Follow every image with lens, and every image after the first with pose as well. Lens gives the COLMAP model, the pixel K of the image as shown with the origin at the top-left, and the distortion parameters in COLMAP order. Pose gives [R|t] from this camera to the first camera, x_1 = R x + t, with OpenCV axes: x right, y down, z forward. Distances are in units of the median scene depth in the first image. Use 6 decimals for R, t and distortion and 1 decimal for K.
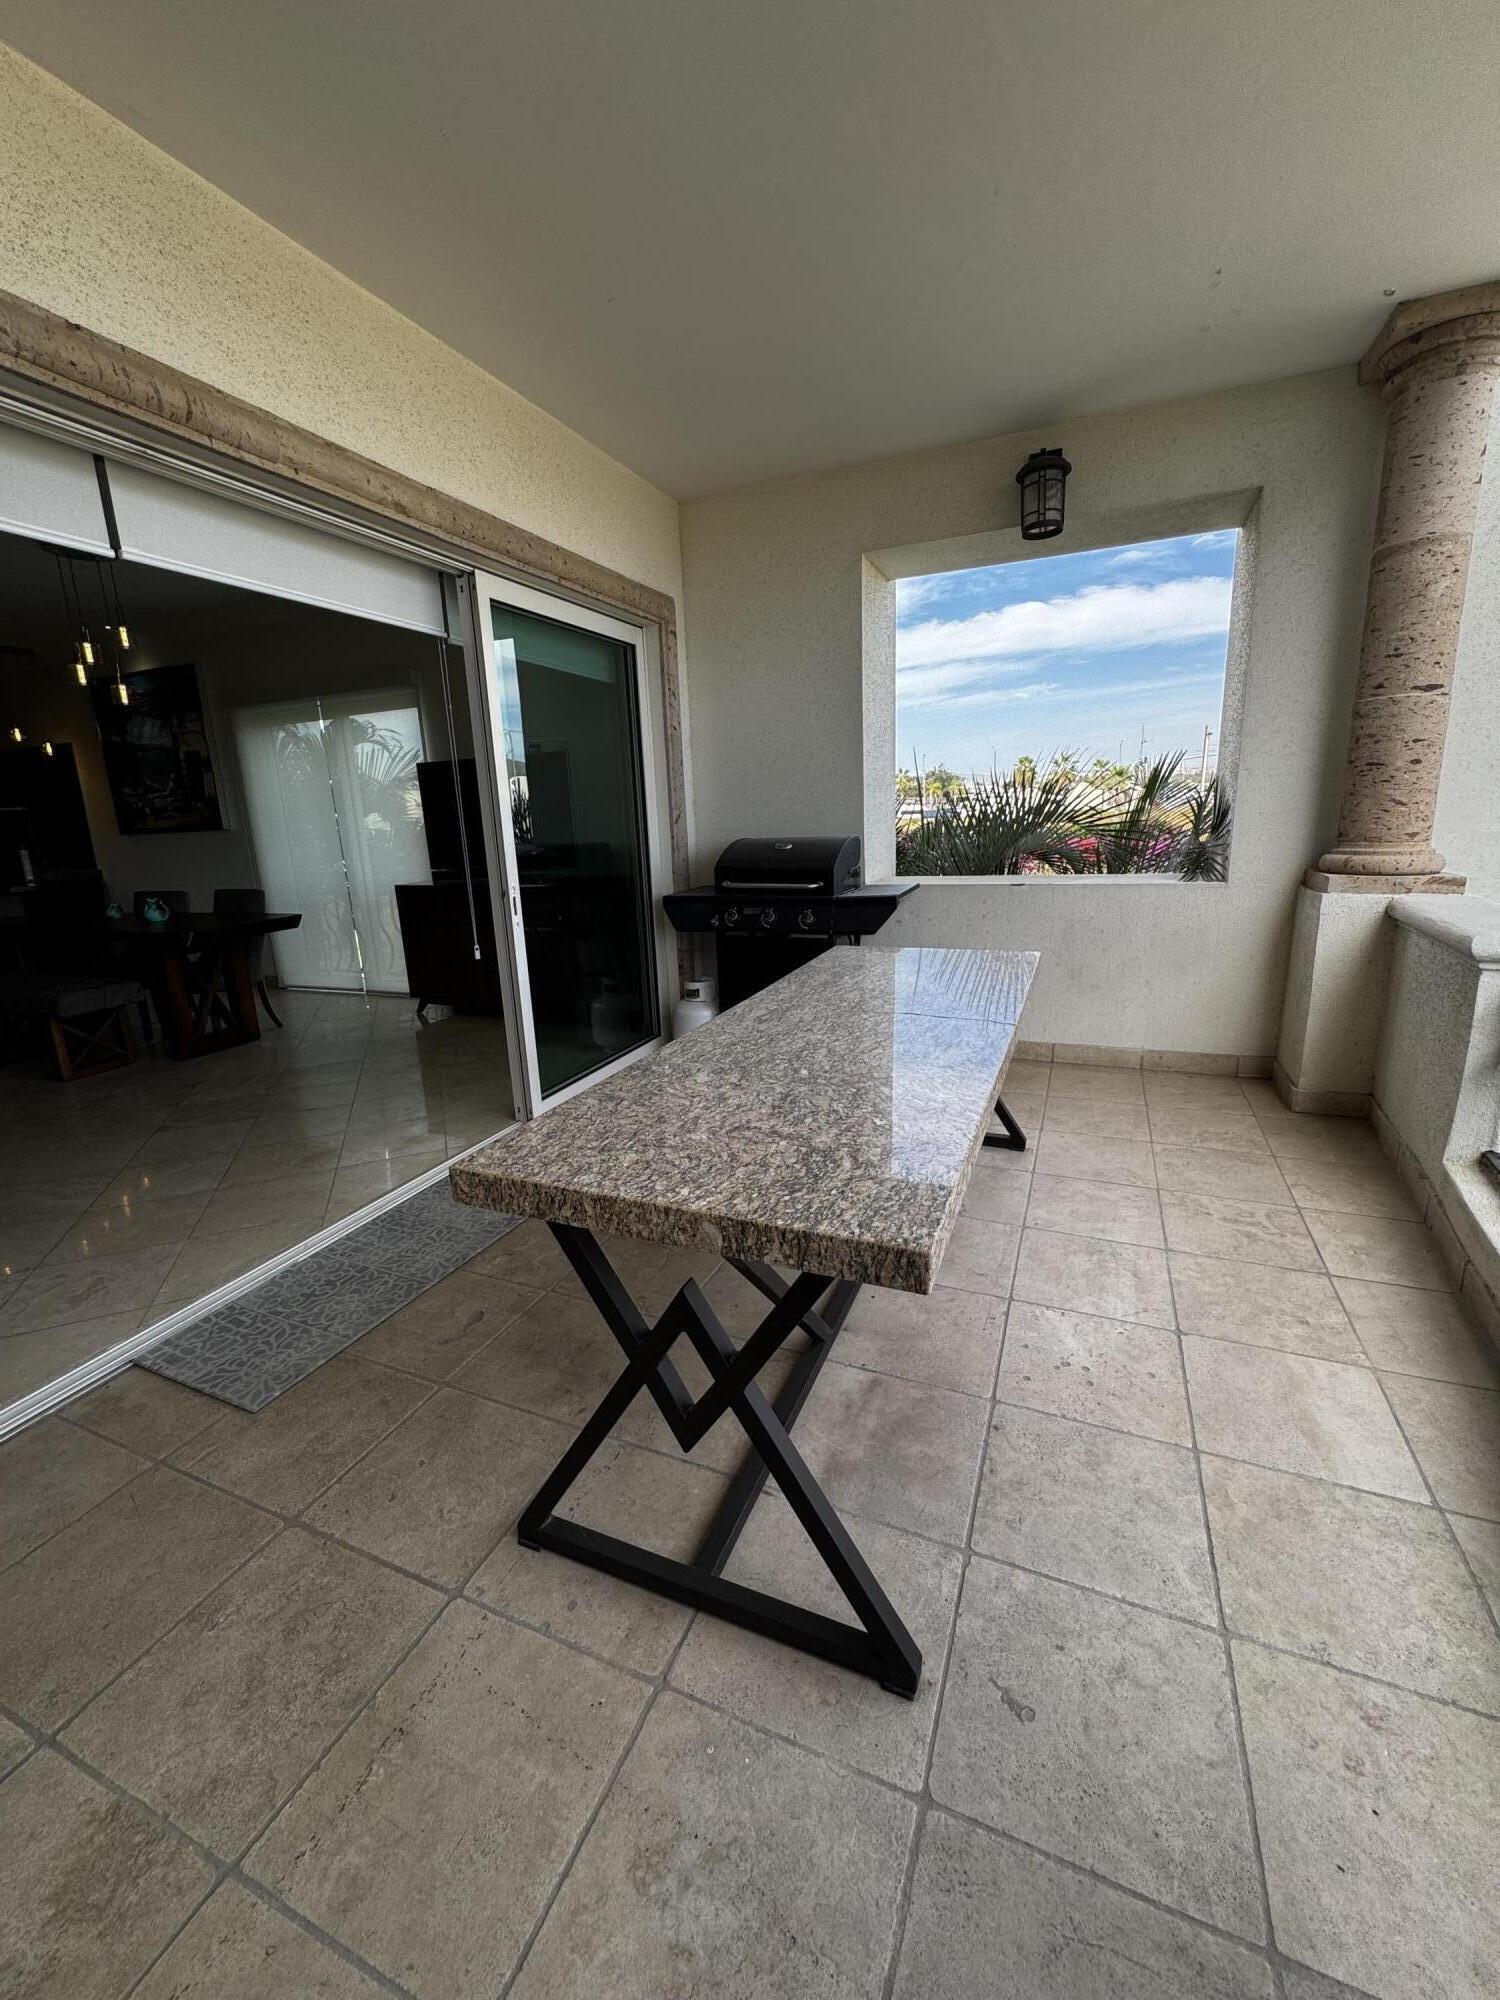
lens RADIAL K [[802.3, 0, 749.7], [0, 802.3, 1004.4], [0, 0, 1]] dist [-0.003576, 0.000998]
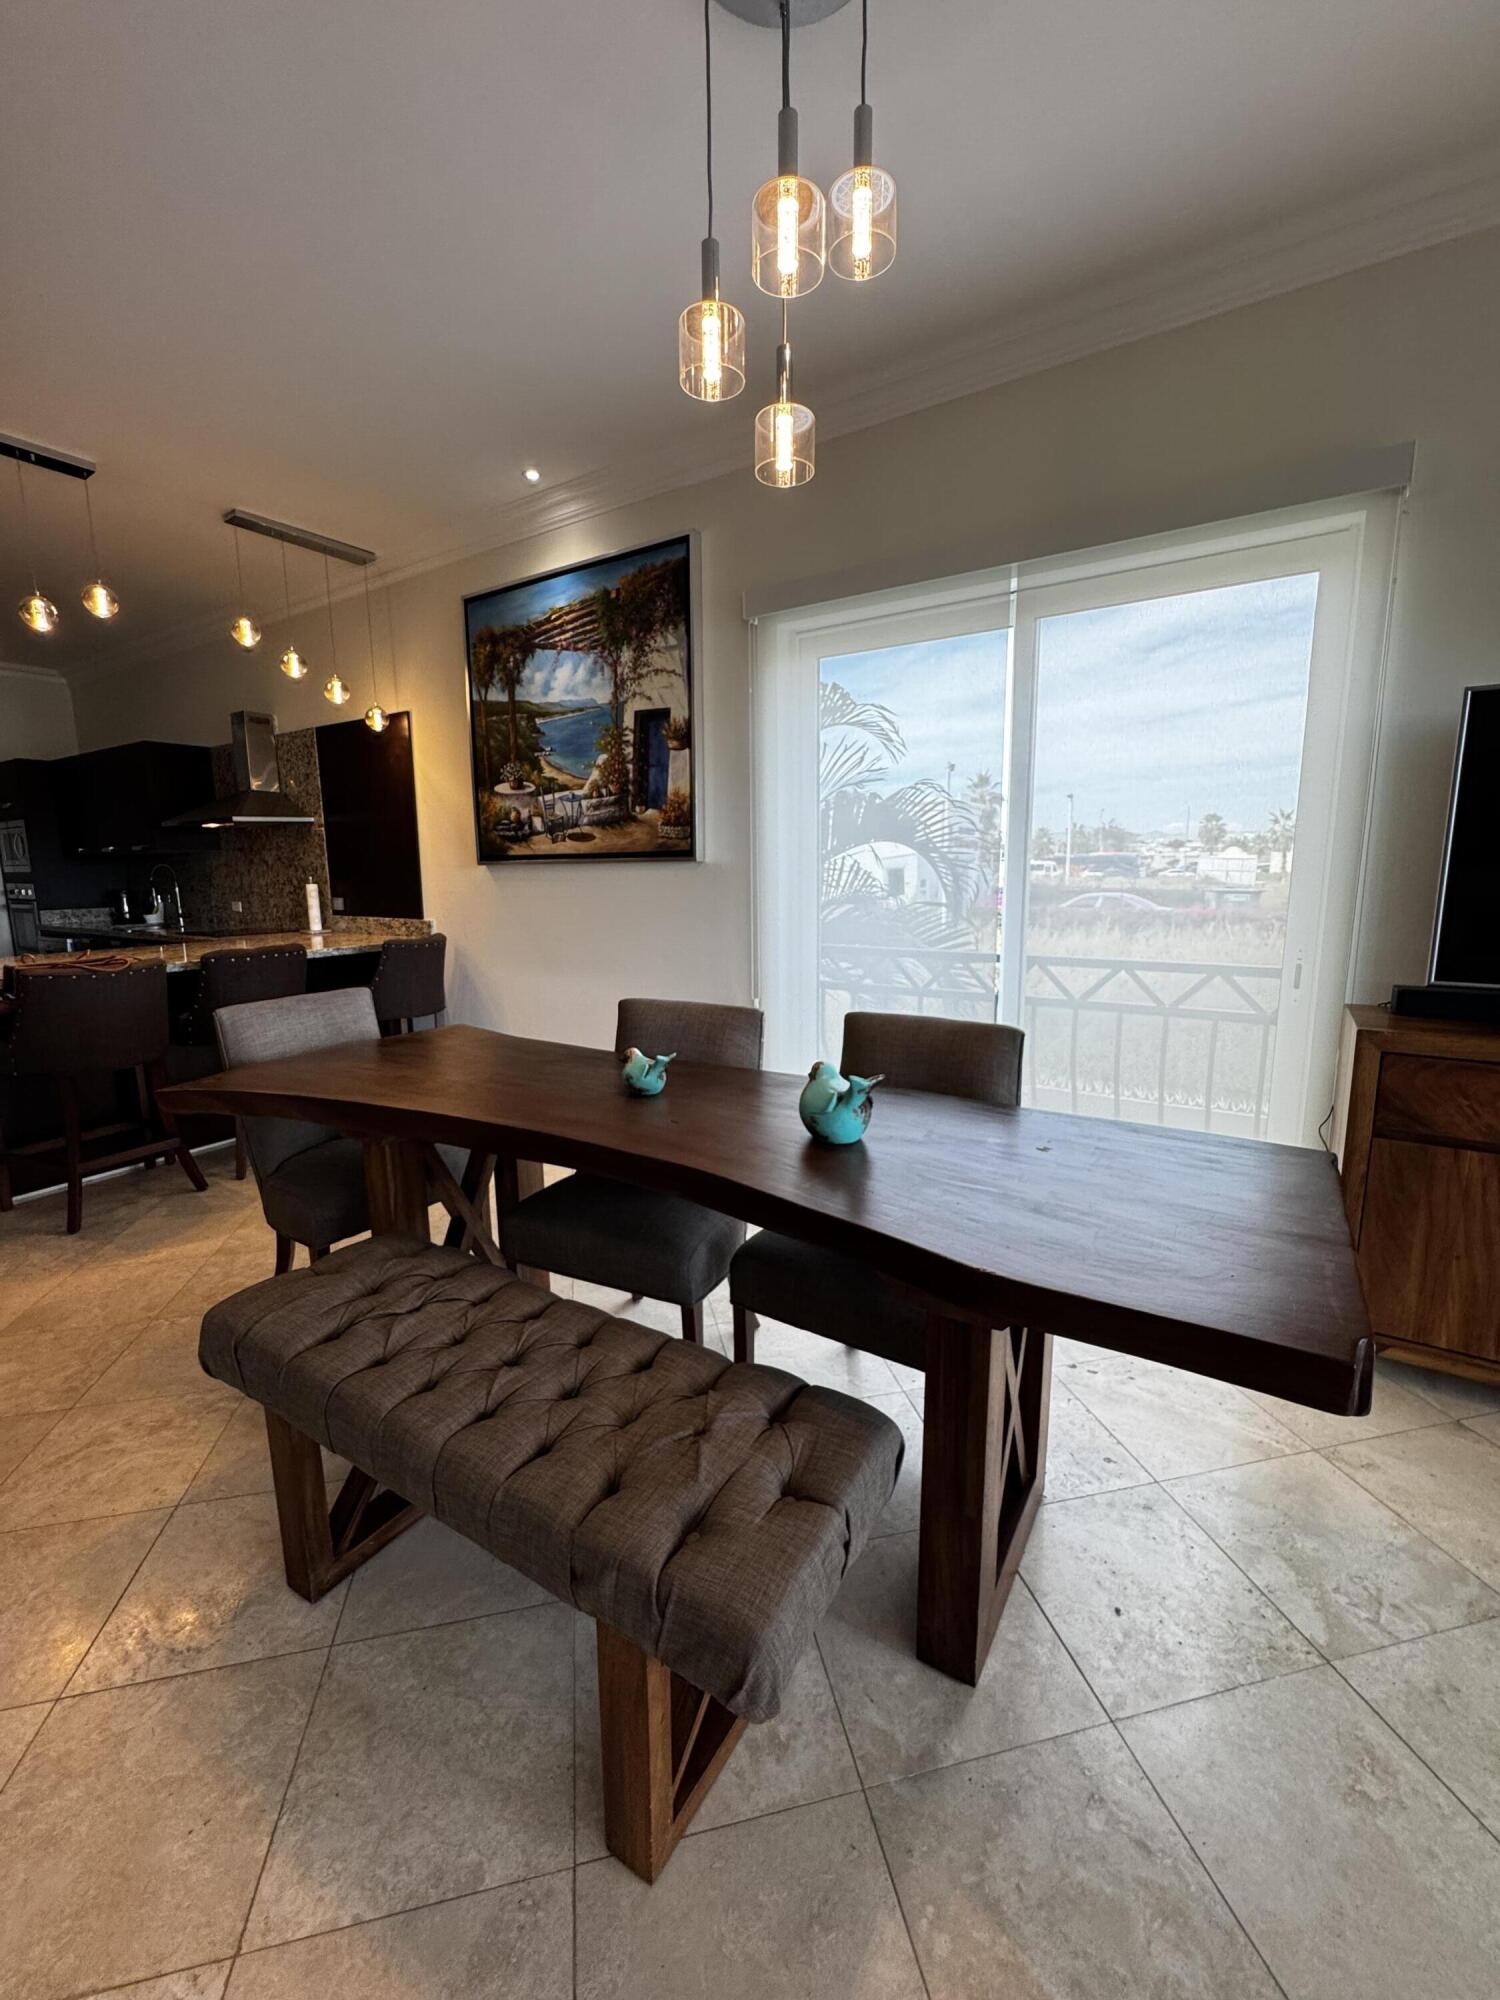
lens RADIAL K [[802.3, 0, 759.9], [0, 802.3, 999.8], [0, 0, 1]] dist [-0.003576, 0.000998]
pose [[0.985147, 0.063378, -0.159586, -0.531929], [-0.073435, 0.995616, -0.057924, -0.105505], [0.155216, 0.068783, 0.985483, 0.512896]]
